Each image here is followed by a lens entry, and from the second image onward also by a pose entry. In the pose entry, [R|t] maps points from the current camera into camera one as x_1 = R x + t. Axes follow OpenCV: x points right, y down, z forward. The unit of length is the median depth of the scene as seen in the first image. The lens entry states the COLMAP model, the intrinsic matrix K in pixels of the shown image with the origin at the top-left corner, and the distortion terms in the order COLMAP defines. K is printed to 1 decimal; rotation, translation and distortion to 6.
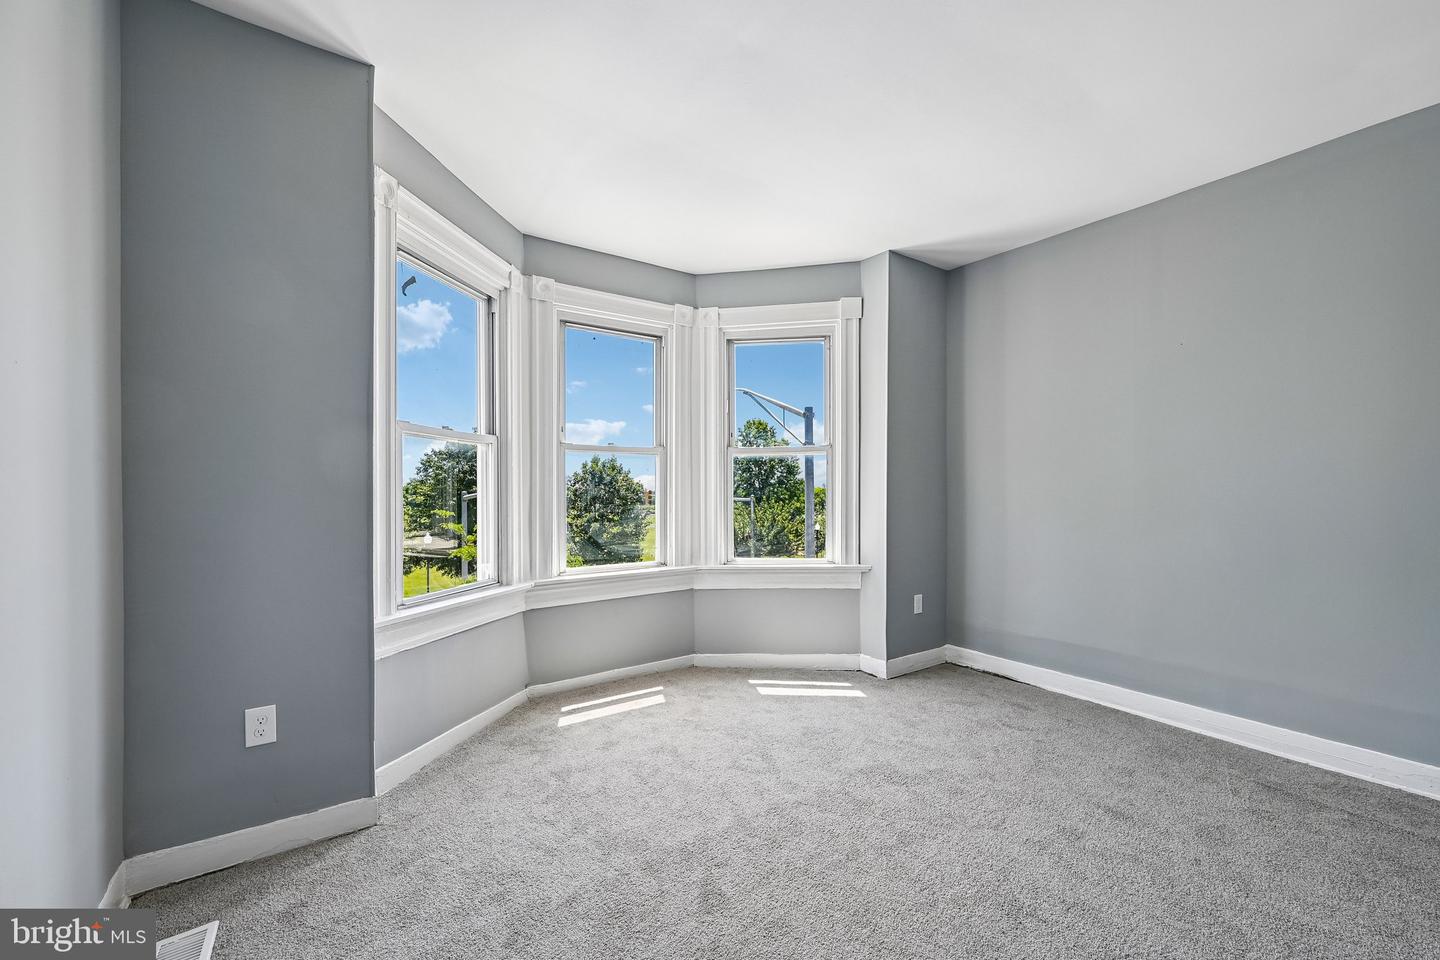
lens RADIAL K [[572.1, 0, 729.2], [0, 572.1, 485.4], [0, 0, 1]] dist [-0.009640, 0.000149]
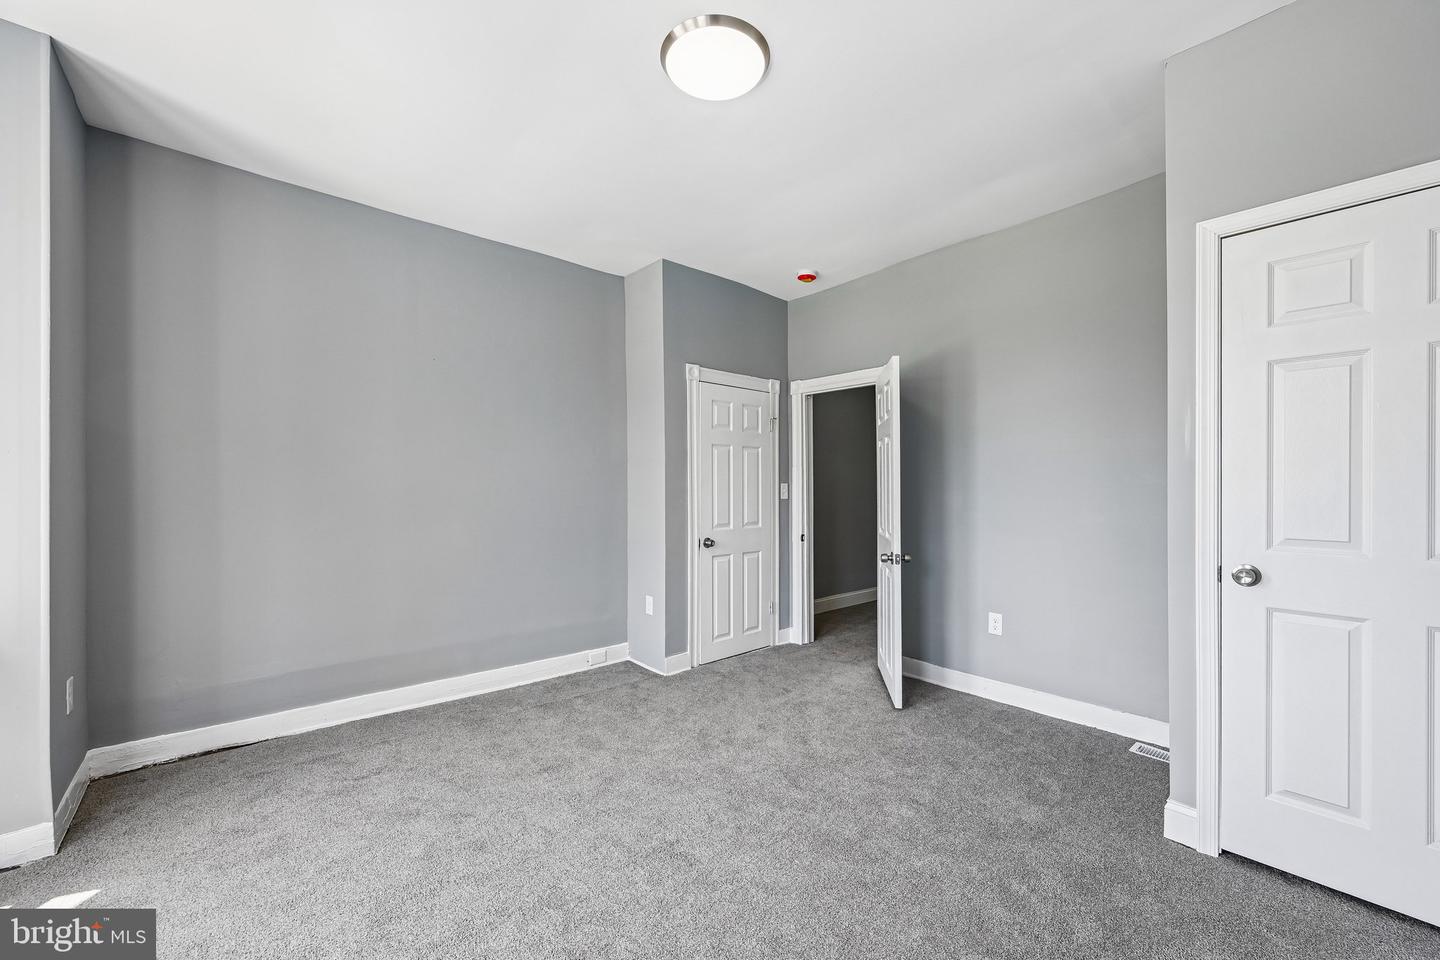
lens RADIAL K [[572.1, 0, 730.6], [0, 572.1, 482.7], [0, 0, 1]] dist [-0.009640, 0.000149]
pose [[-0.094050, 0.003304, 0.995562, -0.336333], [-0.004407, 0.999983, -0.003735, -0.001570], [-0.995558, -0.004739, -0.094034, 0.493430]]
